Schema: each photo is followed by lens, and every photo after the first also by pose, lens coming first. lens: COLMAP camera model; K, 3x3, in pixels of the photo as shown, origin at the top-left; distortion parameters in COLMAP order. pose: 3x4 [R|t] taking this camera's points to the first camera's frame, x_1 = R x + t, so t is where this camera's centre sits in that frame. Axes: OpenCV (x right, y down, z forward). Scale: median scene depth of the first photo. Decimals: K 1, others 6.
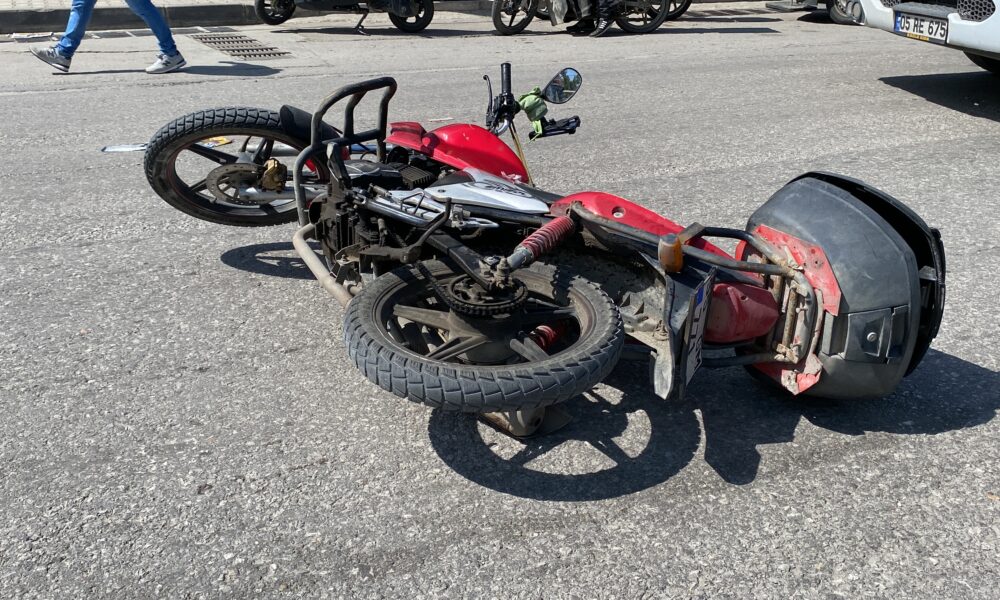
lens RADIAL K [[903.2, 0, 500.0], [0, 903.2, 300.0], [0, 0, 1]] dist [0.006101, -0.001555]
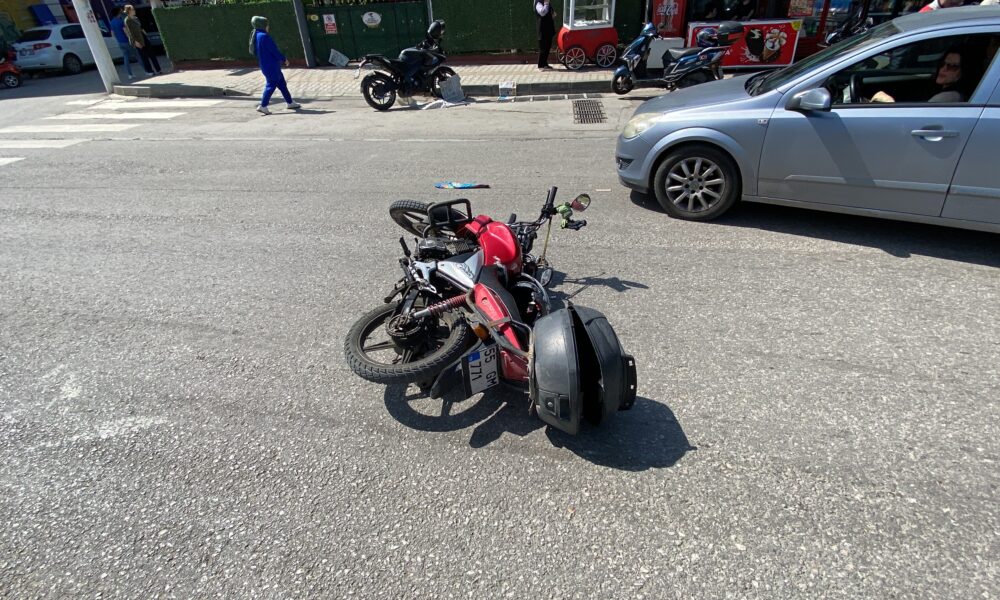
lens RADIAL K [[490.5, 0, 500.0], [0, 490.5, 300.0], [0, 0, 1]] dist [0.000094, 0.000052]
pose [[0.811205, 0.253556, -0.526930, 0.747061], [-0.162862, 0.963413, 0.212864, -0.340445], [0.561625, -0.086859, 0.822820, 0.113215]]
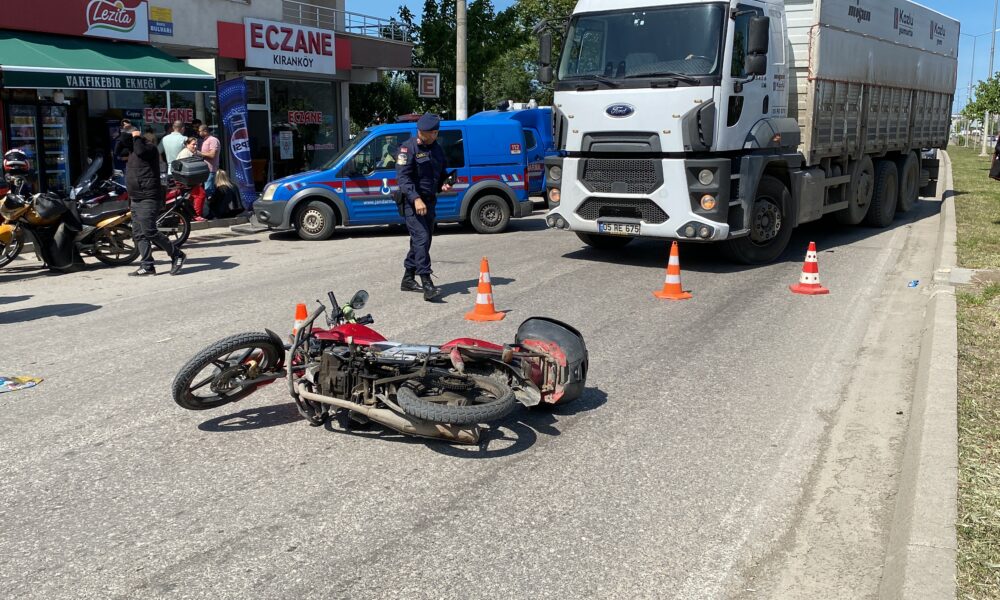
lens RADIAL K [[903.2, 0, 500.0], [0, 903.2, 300.0], [0, 0, 1]] dist [0.006101, -0.001555]
pose [[0.769725, -0.127108, 0.625594, -1.284323], [0.256348, 0.959037, -0.120552, 0.091780], [-0.584645, 0.253161, 0.770779, -0.889403]]
